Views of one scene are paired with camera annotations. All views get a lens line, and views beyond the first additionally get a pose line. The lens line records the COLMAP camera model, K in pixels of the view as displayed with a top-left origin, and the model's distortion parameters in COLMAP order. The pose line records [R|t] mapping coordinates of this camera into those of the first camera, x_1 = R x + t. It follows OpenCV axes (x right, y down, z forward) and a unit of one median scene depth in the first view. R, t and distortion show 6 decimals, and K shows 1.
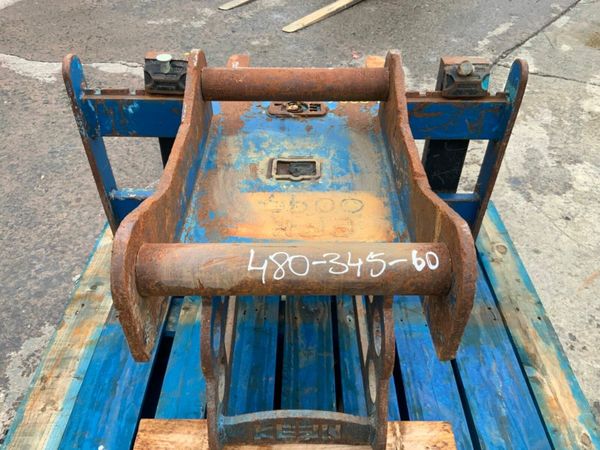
lens RADIAL K [[498.6, 0, 300.7], [0, 498.6, 224.8], [0, 0, 1]] dist [0.050727, -0.084043]
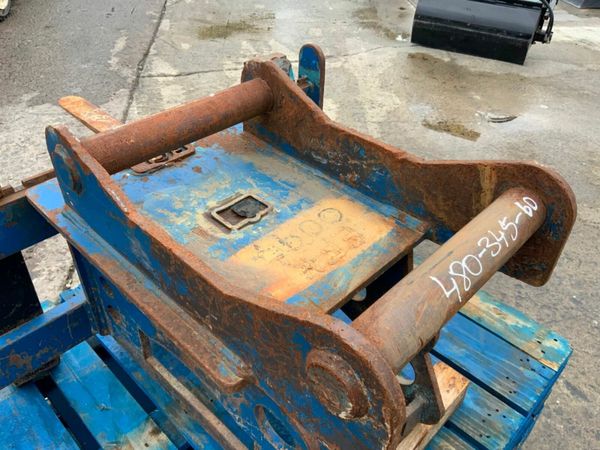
lens RADIAL K [[498.6, 0, 301.7], [0, 498.6, 227.1], [0, 0, 1]] dist [0.050727, -0.084043]
pose [[0.703550, -0.436248, 0.560986, -0.443856], [0.451820, 0.883903, 0.120721, -0.147553], [-0.548522, 0.168531, 0.818976, 0.240749]]
